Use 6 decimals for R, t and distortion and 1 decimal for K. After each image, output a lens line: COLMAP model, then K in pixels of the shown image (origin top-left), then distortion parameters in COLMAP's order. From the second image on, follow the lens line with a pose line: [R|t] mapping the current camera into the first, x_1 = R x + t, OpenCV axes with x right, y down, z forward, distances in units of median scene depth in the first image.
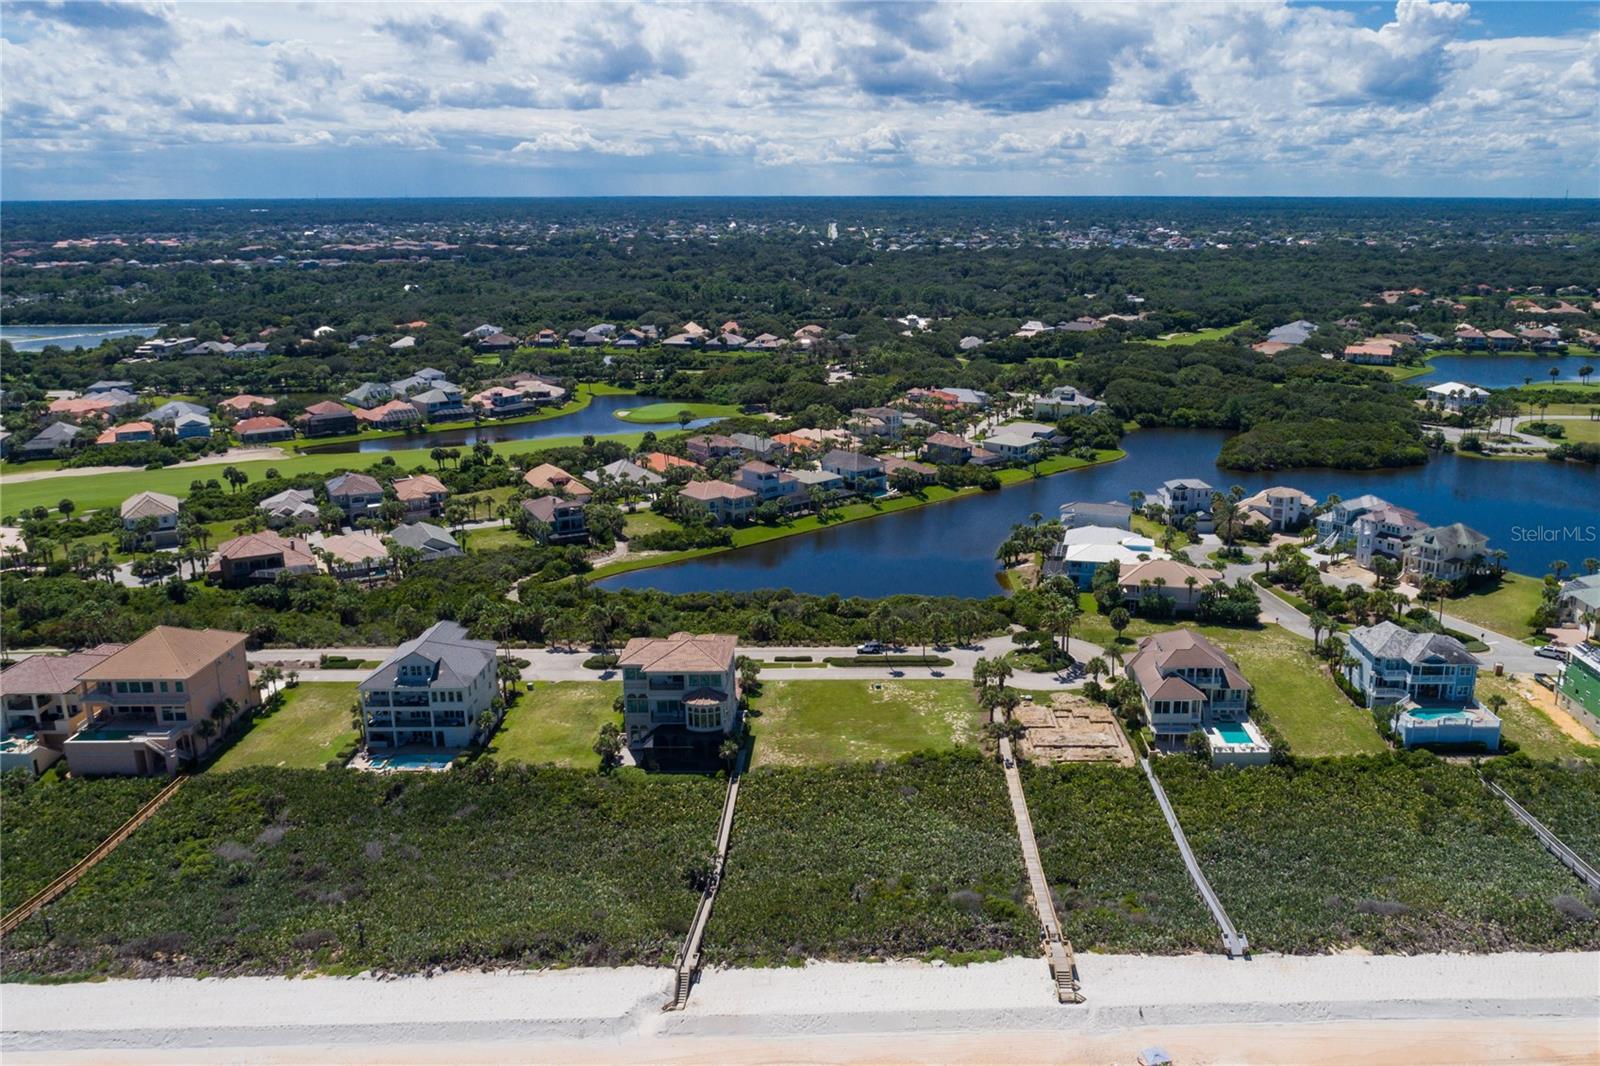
lens RADIAL K [[1306.2, 0, 892.7], [0, 1306.2, 530.3], [0, 0, 1]] dist [-0.010420, 0.002456]
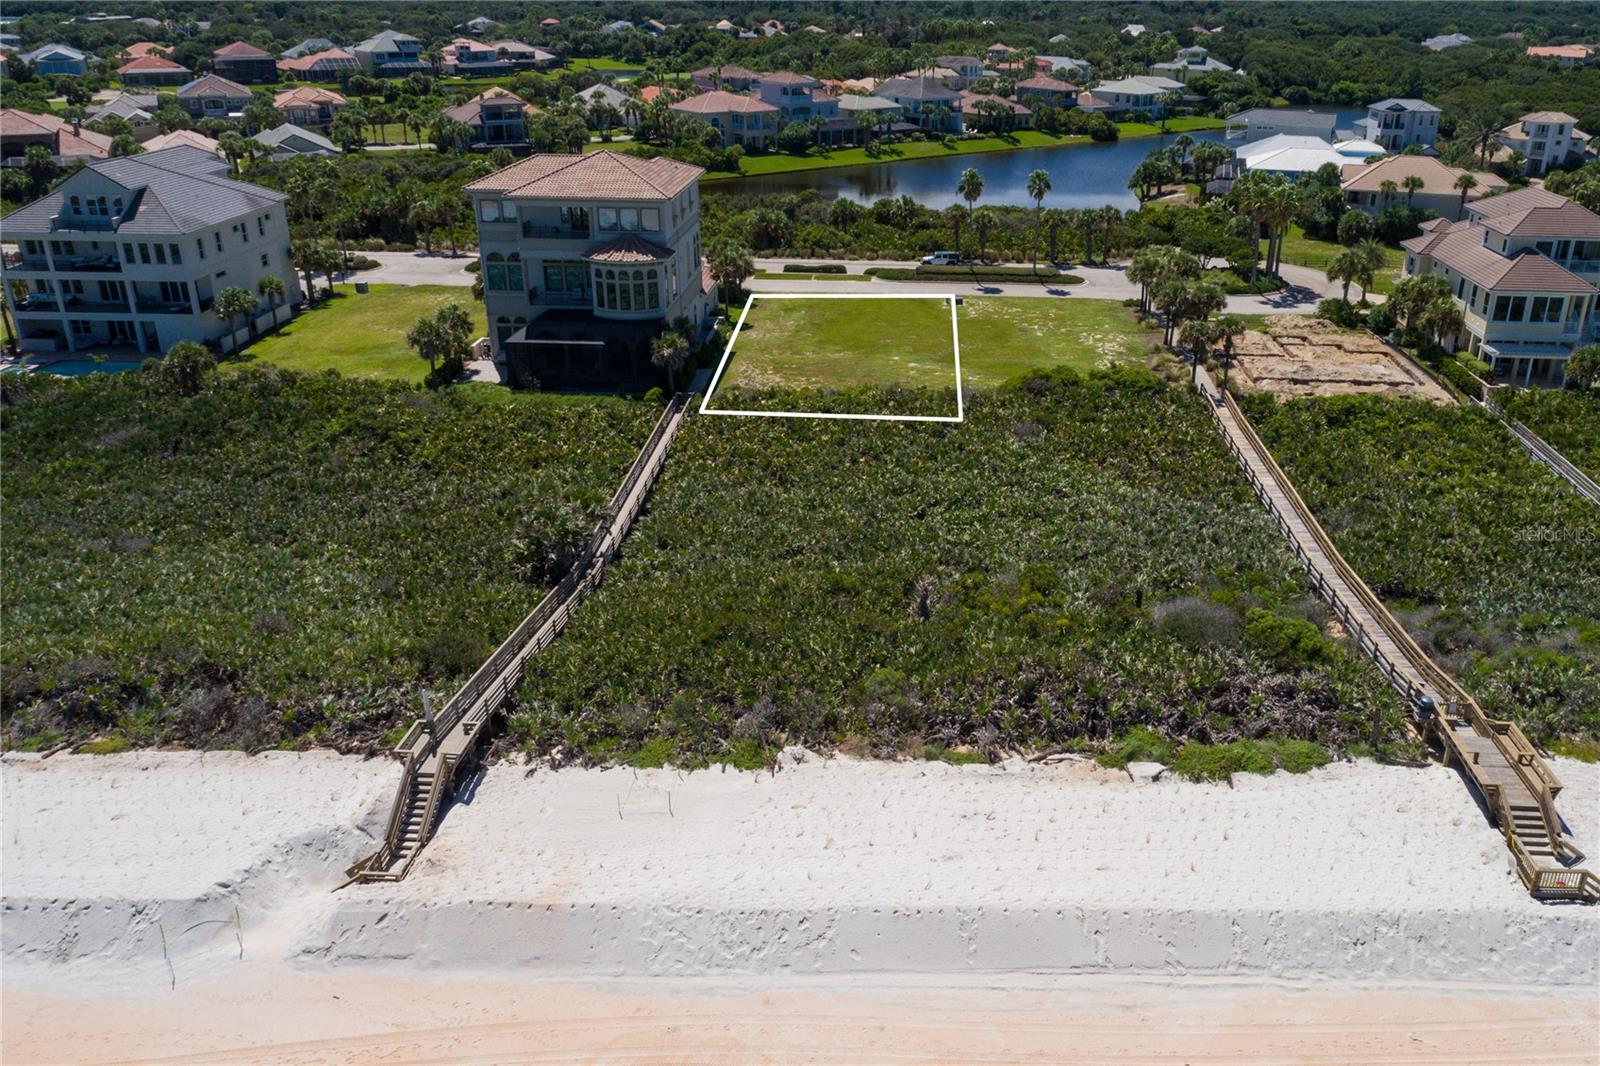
lens RADIAL K [[1314.9, 0, 899.5], [0, 1314.9, 530.3], [0, 0, 1]] dist [-0.006877, -0.000366]
pose [[0.999033, 0.027859, -0.034020, -0.010282], [-0.022660, 0.989222, 0.144659, 0.097523], [0.037684, -0.143748, 0.988897, 0.293726]]
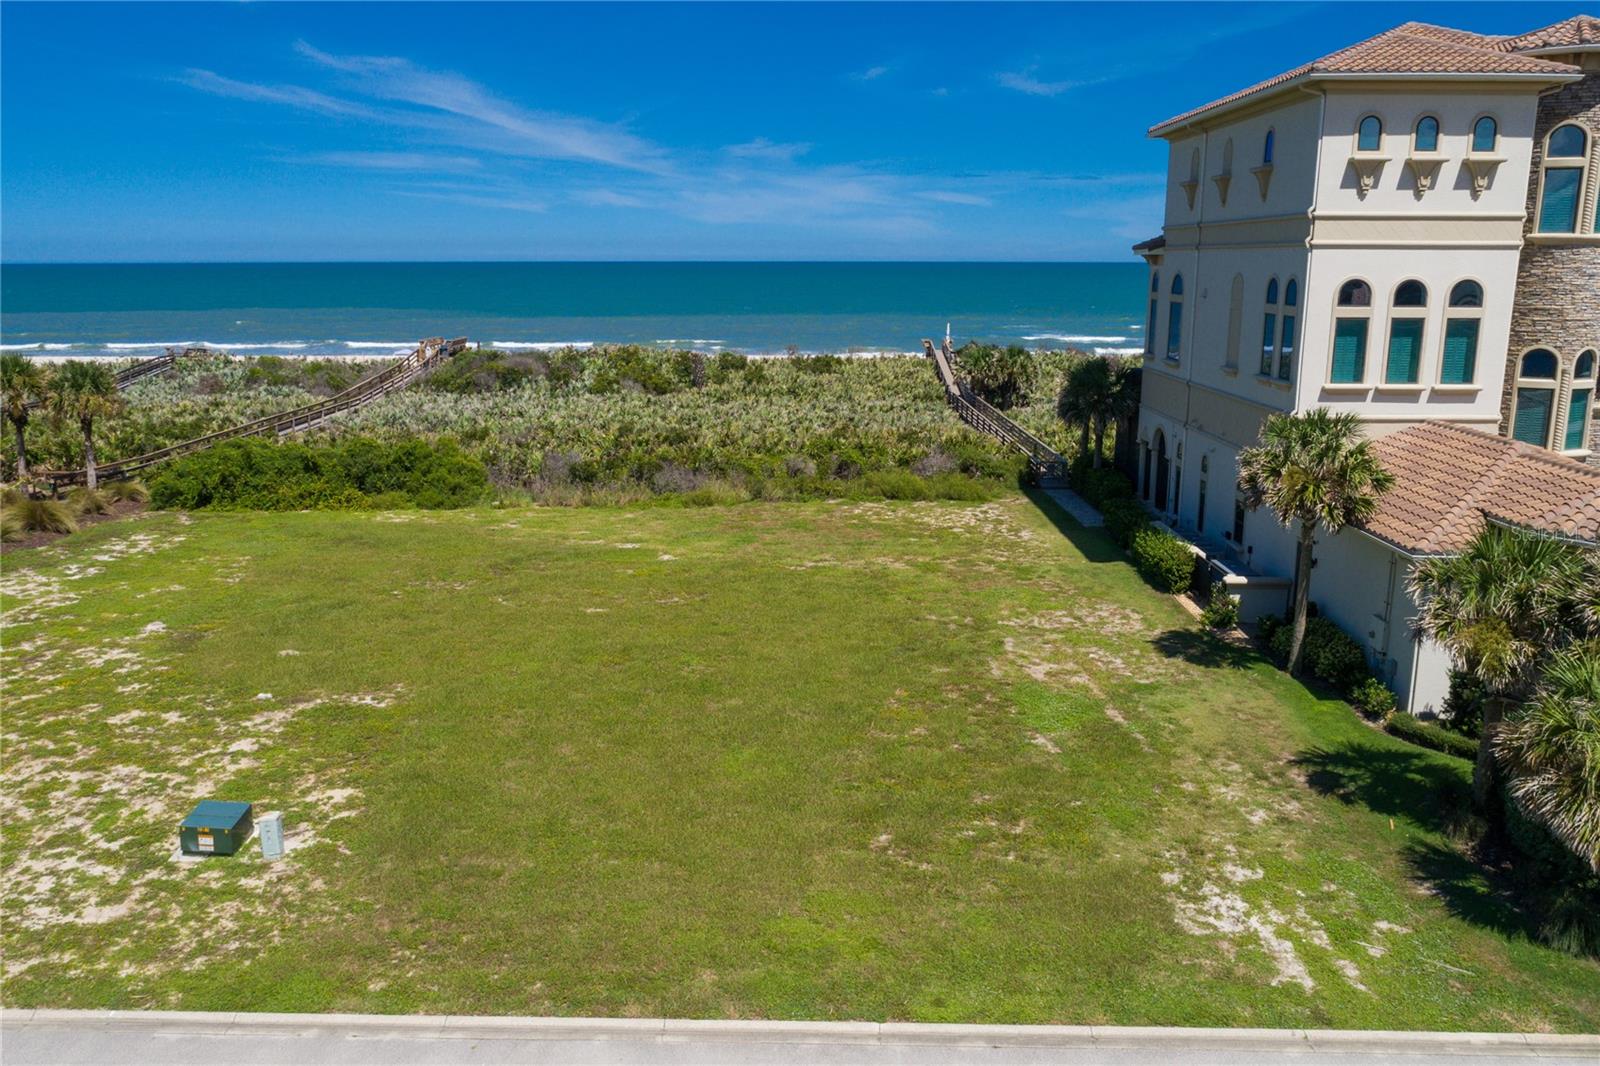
lens RADIAL K [[1302.3, 0, 764.6], [0, 1302.3, 543.6], [0, 0, 1]] dist [-0.003083, 0.006686]
pose [[-0.998996, -0.014808, 0.042293, -0.040178], [0.006147, 0.889612, 0.456676, 0.039429], [-0.044387, 0.456477, -0.888627, 0.769488]]
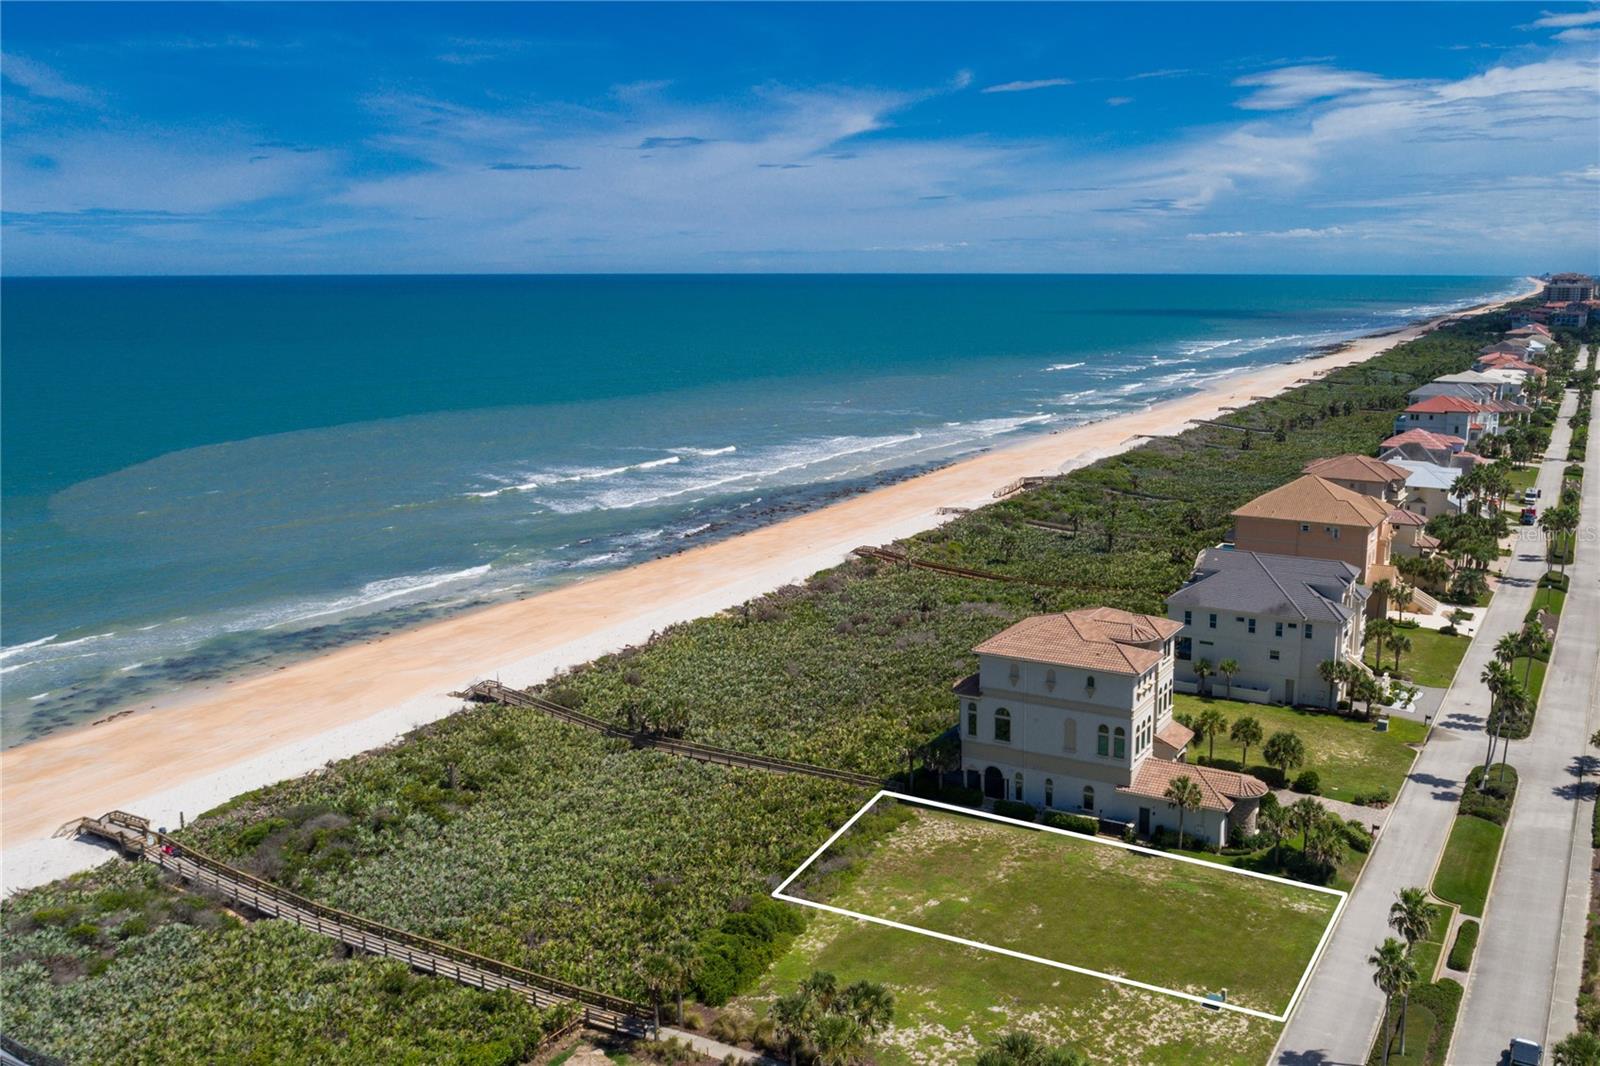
lens RADIAL K [[1343.2, 0, 971.2], [0, 1343.2, 536.0], [0, 0, 1]] dist [-0.011171, 0.001137]
pose [[-0.465402, 0.172004, -0.868226, 0.239930], [-0.228622, 0.924286, 0.305660, -0.077197], [0.855063, 0.340750, -0.390840, 0.747868]]
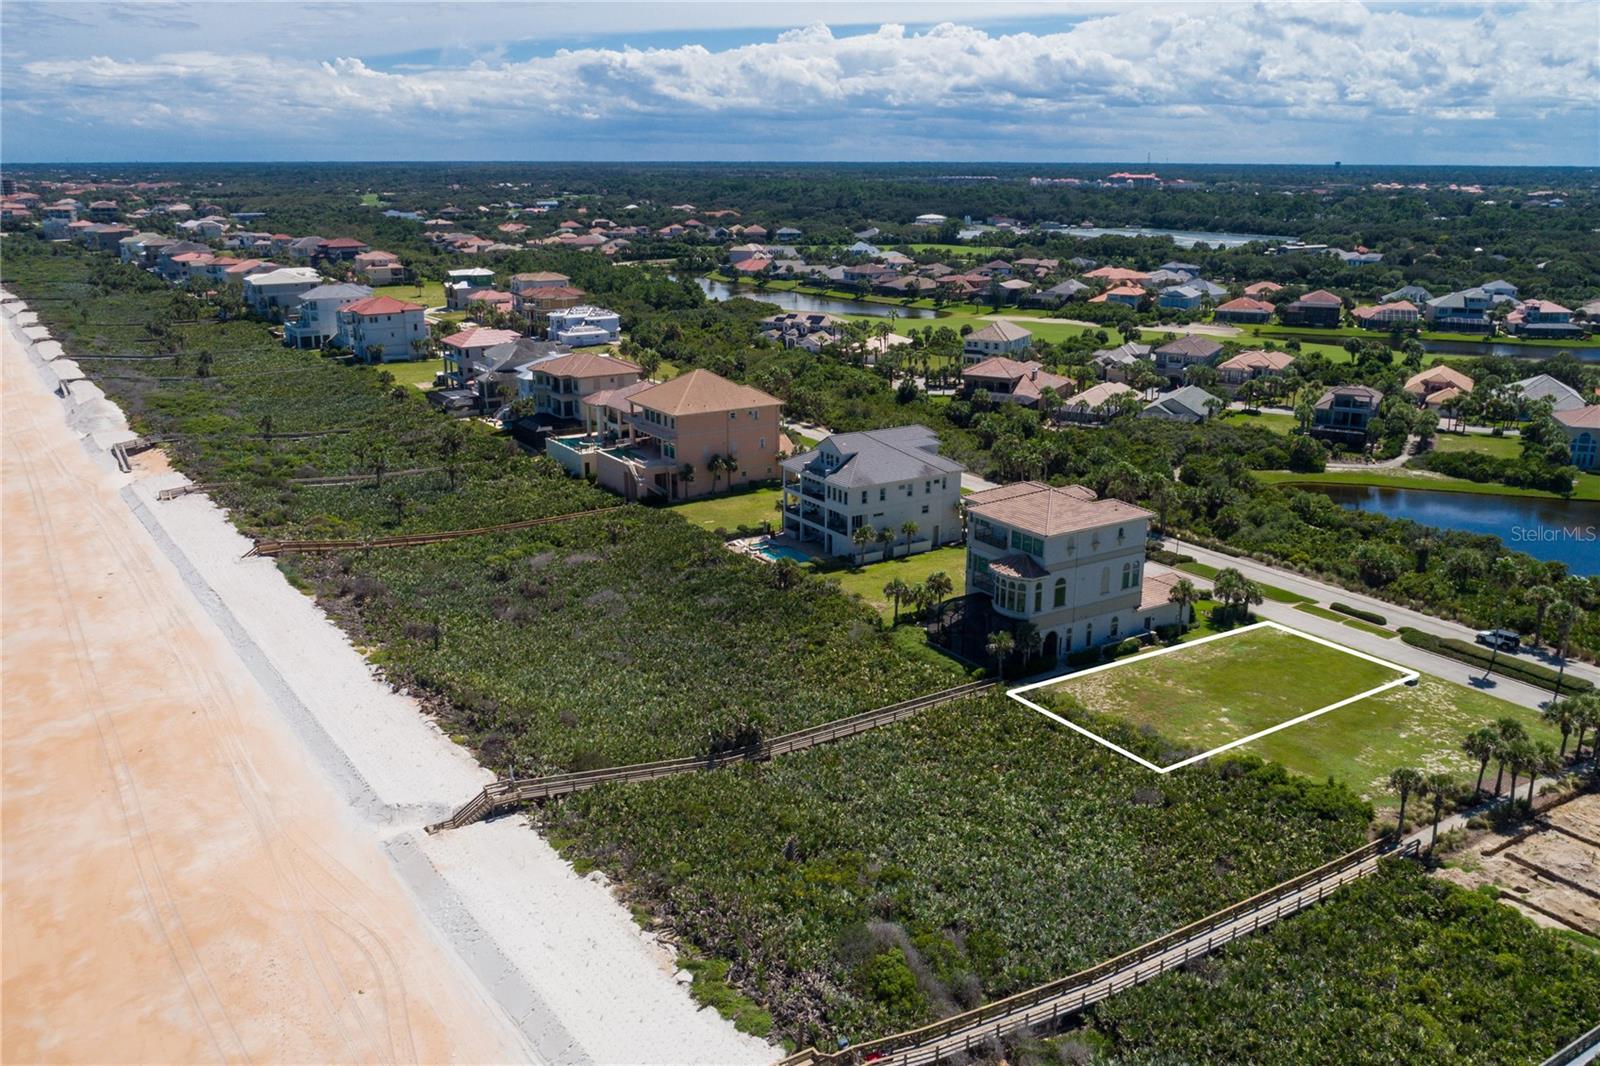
lens RADIAL K [[1314.5, 0, 800.0], [0, 1314.5, 533.0], [0, 0, 1]] dist [-0.006411, -0.001389]
pose [[0.530509, 0.234445, -0.814614, 0.217928], [-0.218105, 0.966390, 0.136087, 0.025361], [0.819140, 0.105476, 0.563812, 0.315909]]
